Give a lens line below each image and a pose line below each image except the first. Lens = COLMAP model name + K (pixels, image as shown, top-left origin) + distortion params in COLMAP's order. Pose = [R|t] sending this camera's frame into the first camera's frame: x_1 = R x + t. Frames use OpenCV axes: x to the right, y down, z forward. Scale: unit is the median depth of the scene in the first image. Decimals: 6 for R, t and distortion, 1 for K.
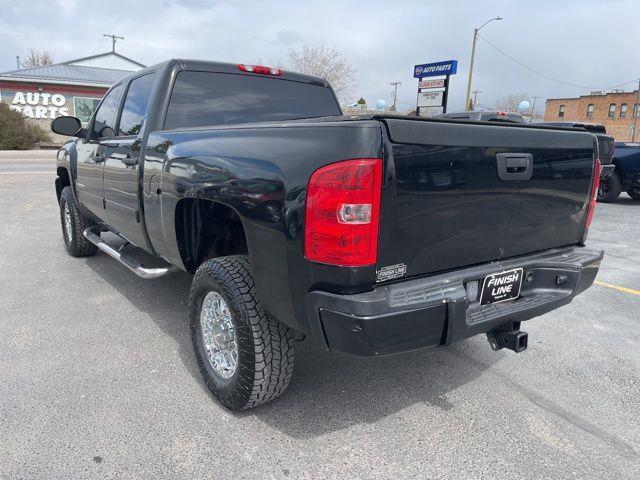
lens RADIAL K [[480.2, 0, 323.8], [0, 480.2, 239.9], [0, 0, 1]] dist [0.064007, -0.080817]
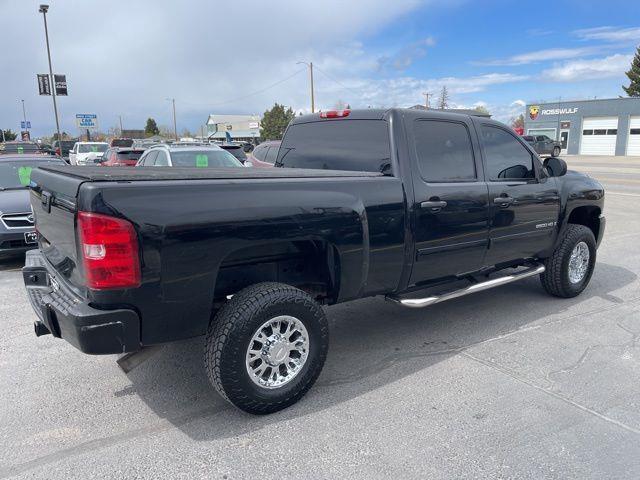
lens RADIAL K [[480.2, 0, 325.7], [0, 480.2, 243.9], [0, 0, 1]] dist [0.064007, -0.080817]
pose [[0.017697, 0.170536, -0.985193, 1.043250], [-0.202014, 0.965635, 0.163522, -0.246523], [0.979223, 0.196129, 0.051539, 1.009523]]
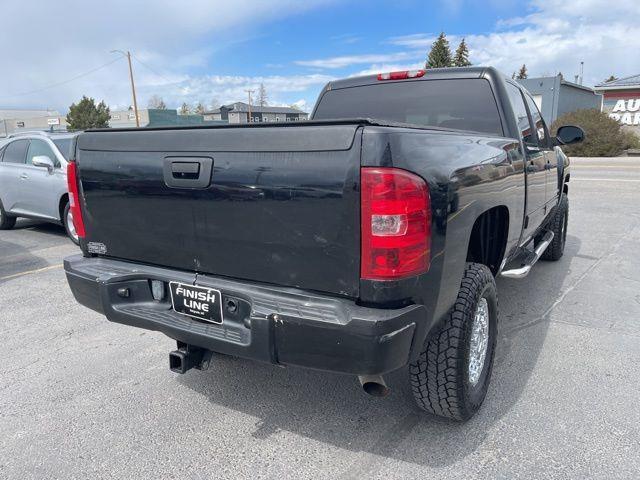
lens RADIAL K [[480.2, 0, 323.9], [0, 480.2, 239.9], [0, 0, 1]] dist [0.064007, -0.080817]
pose [[0.375514, 0.148259, -0.914882, 0.790792], [-0.161518, 0.982486, 0.092919, -0.088720], [0.912634, 0.112878, 0.392884, 0.520794]]
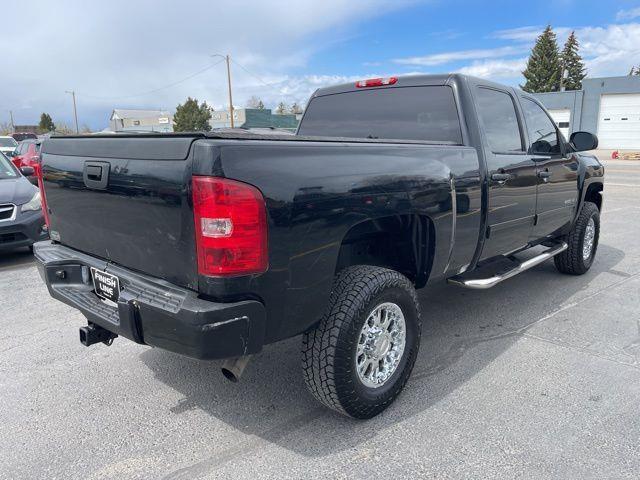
lens RADIAL K [[480.2, 0, 317.7], [0, 480.2, 239.0], [0, 0, 1]] dist [0.064007, -0.080817]
pose [[0.181062, 0.163300, -0.969819, 0.909372], [-0.189501, 0.973432, 0.128529, -0.142598], [0.965042, 0.160510, 0.207197, 0.745601]]
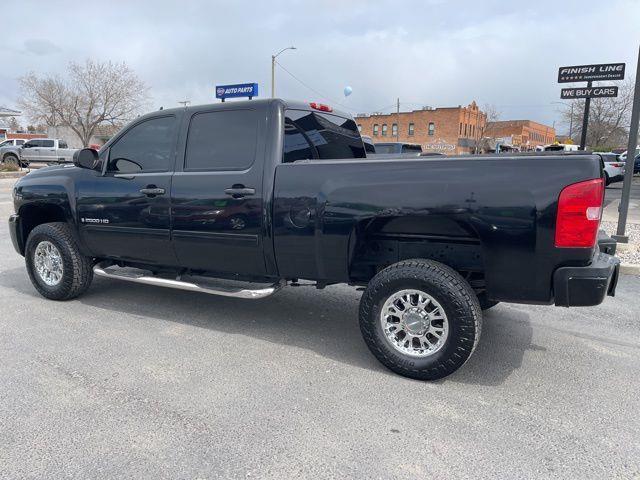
lens RADIAL K [[480.2, 0, 327.0], [0, 480.2, 236.9], [0, 0, 1]] dist [0.064007, -0.080817]
pose [[0.906989, -0.092077, 0.410966, -0.642711], [0.108961, 0.993887, -0.017793, -0.020603], [-0.406815, 0.060917, 0.911477, -0.045979]]
